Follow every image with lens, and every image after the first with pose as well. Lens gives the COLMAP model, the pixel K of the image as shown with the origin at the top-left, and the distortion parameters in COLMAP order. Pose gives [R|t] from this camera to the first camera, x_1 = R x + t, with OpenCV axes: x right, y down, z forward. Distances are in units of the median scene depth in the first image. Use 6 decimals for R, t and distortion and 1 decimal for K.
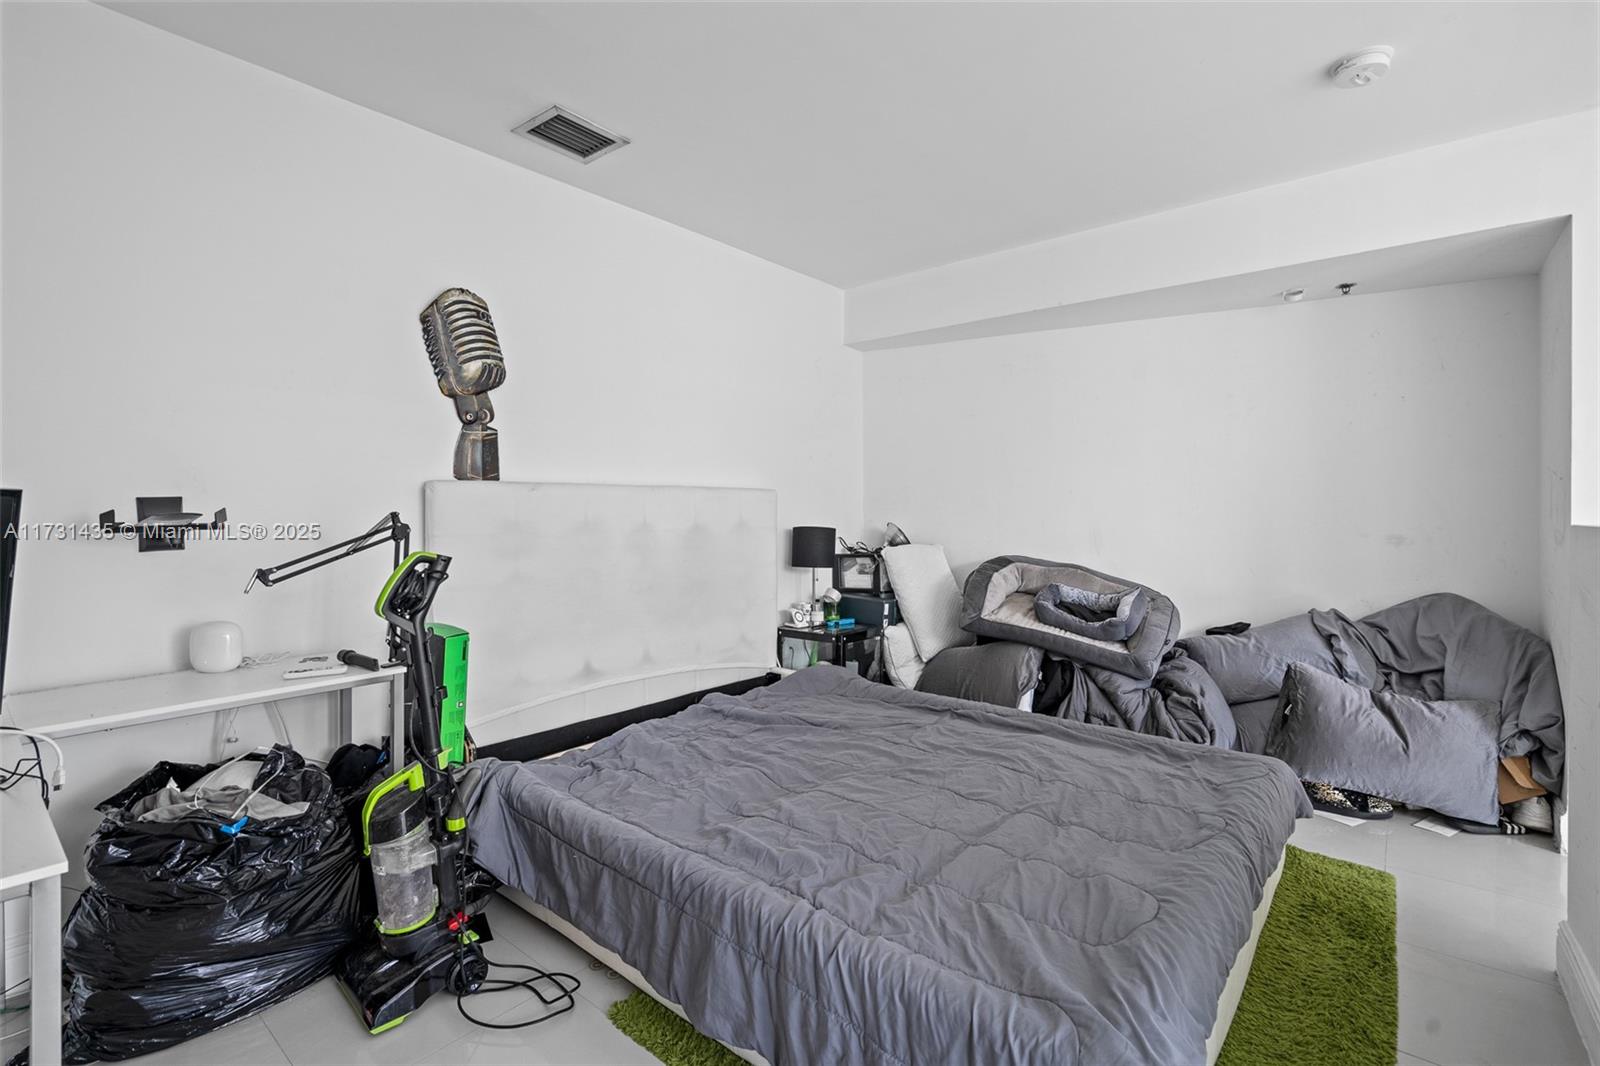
lens RADIAL K [[731.3, 0, 796.2], [0, 731.3, 520.3], [0, 0, 1]] dist [-0.005686, 0.003906]
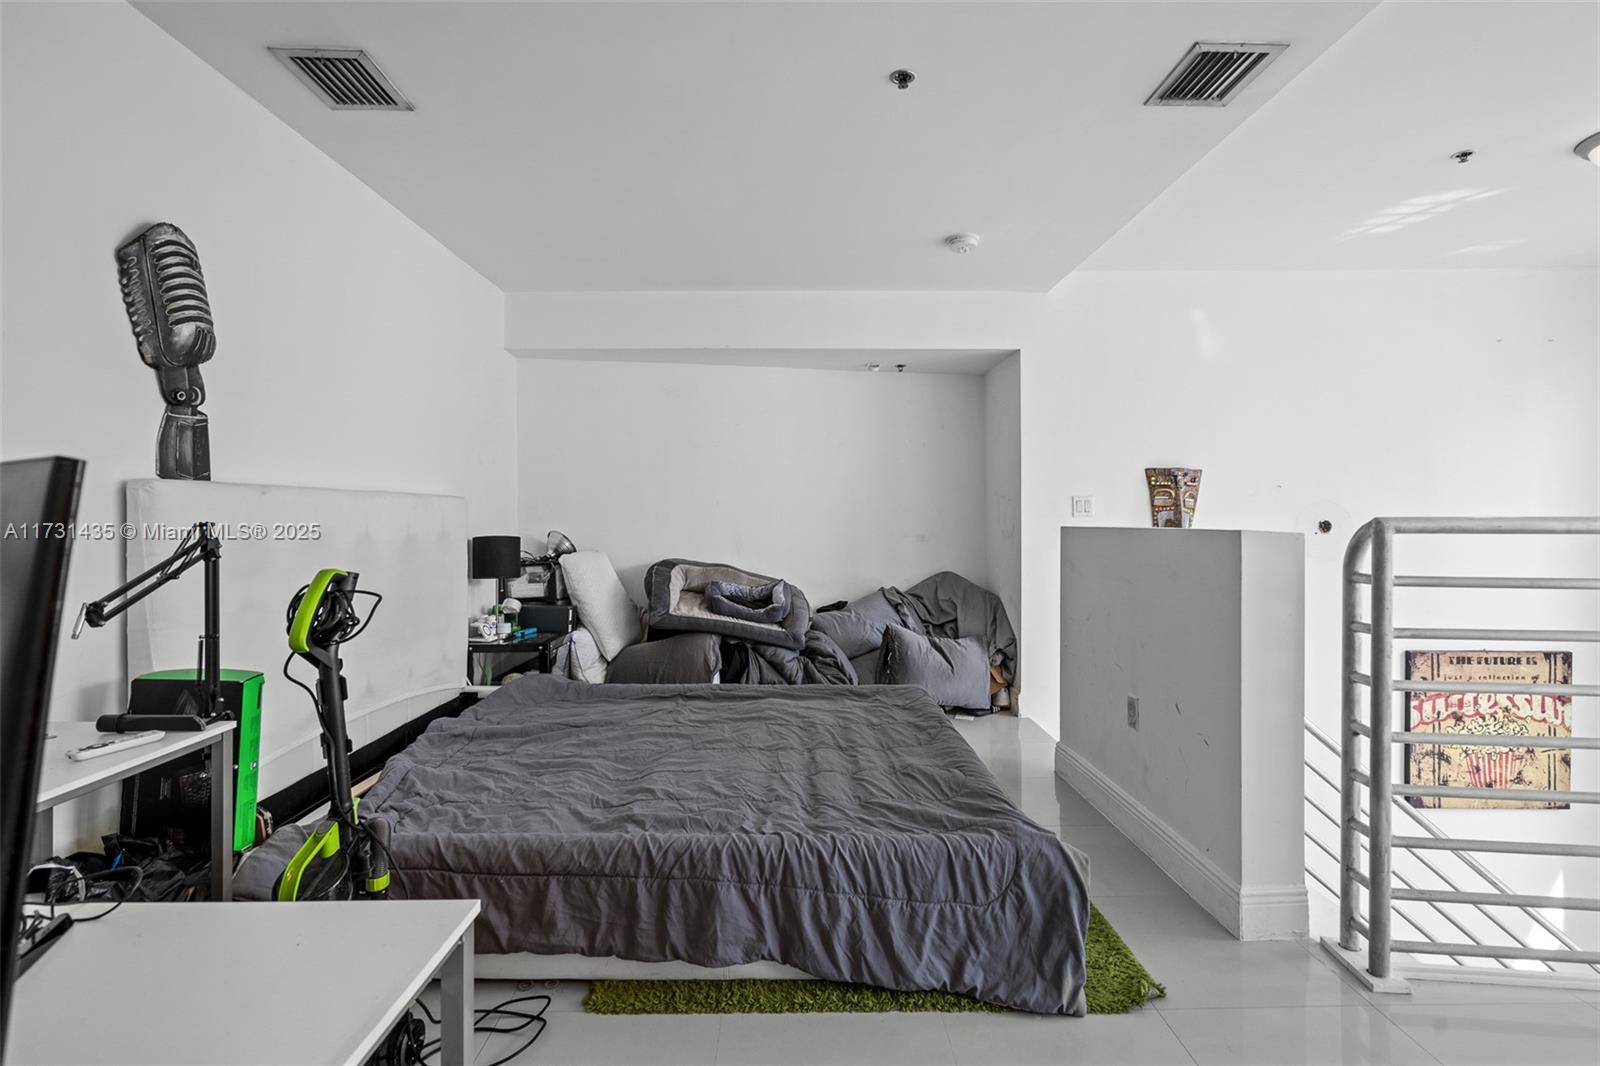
lens RADIAL K [[731.3, 0, 806.9], [0, 731.3, 523.3], [0, 0, 1]] dist [-0.005686, 0.003906]
pose [[0.759923, -0.005149, 0.649992, -0.430346], [0.009355, 0.999952, -0.003017, -0.001504], [-0.649945, 0.008373, 0.759935, 0.006601]]
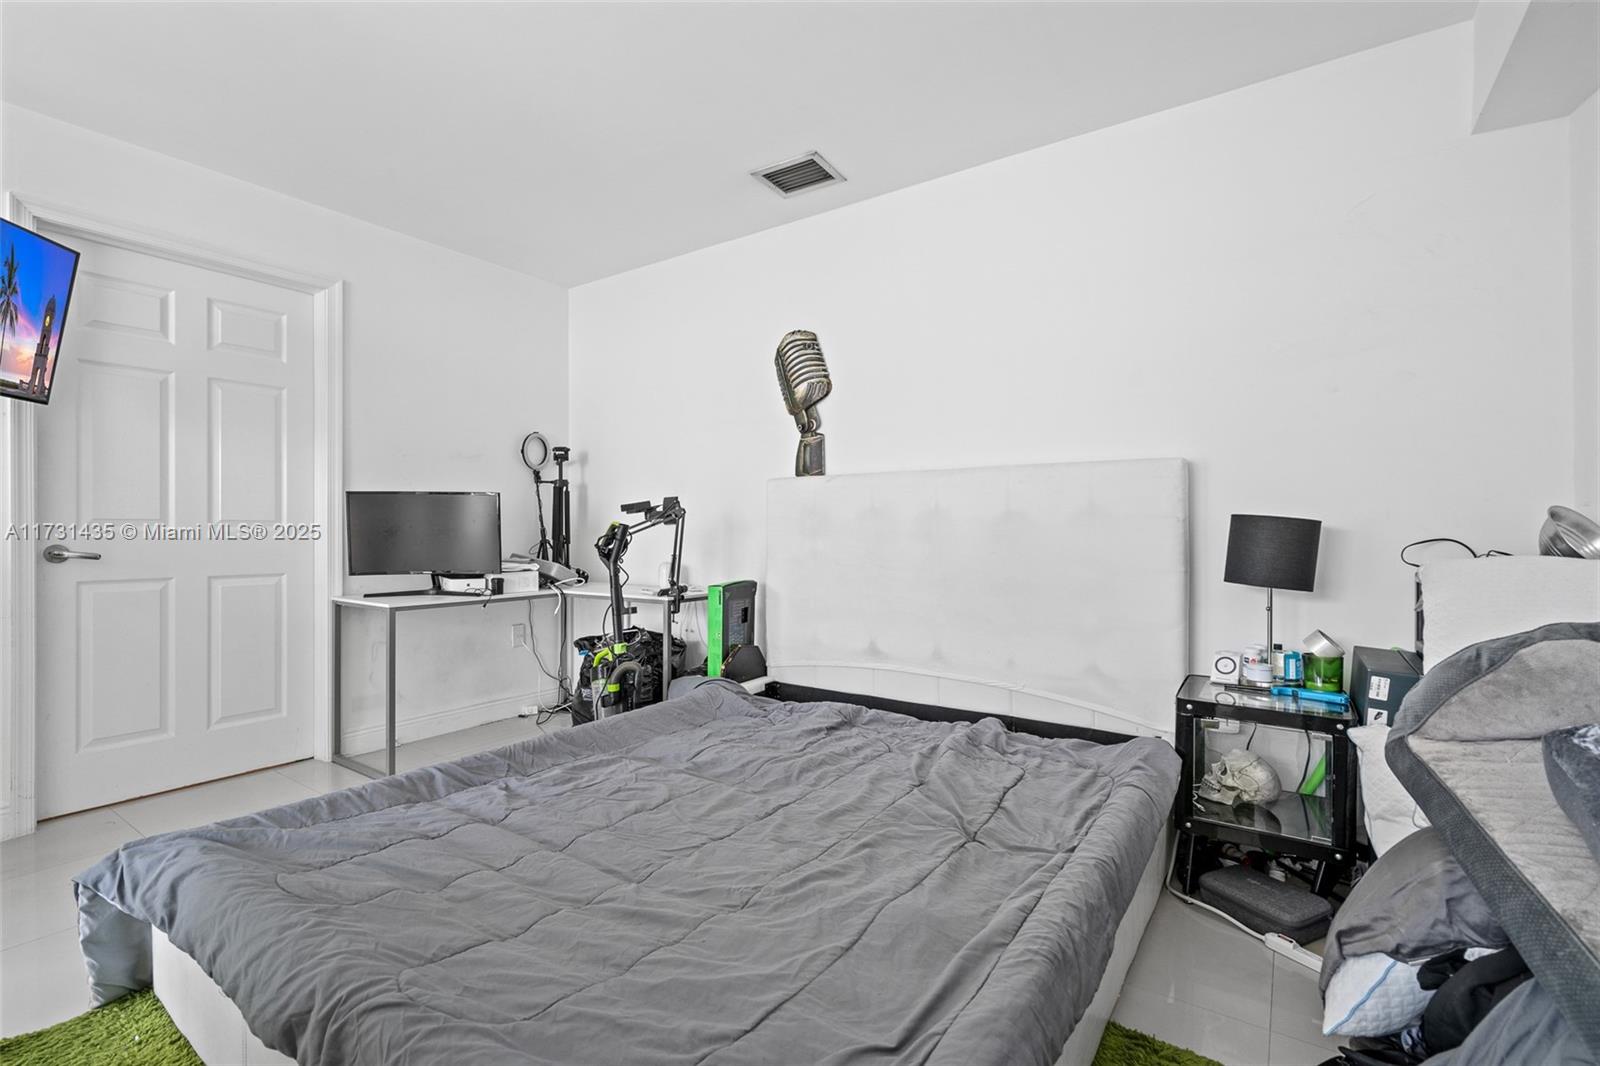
lens RADIAL K [[731.3, 0, 797.9], [0, 731.3, 526.2], [0, 0, 1]] dist [-0.005686, 0.003906]
pose [[0.076594, -0.002101, -0.997060, 0.807519], [-0.009916, 0.999947, -0.002868, 0.034518], [0.997013, 0.010106, 0.076569, 0.866058]]
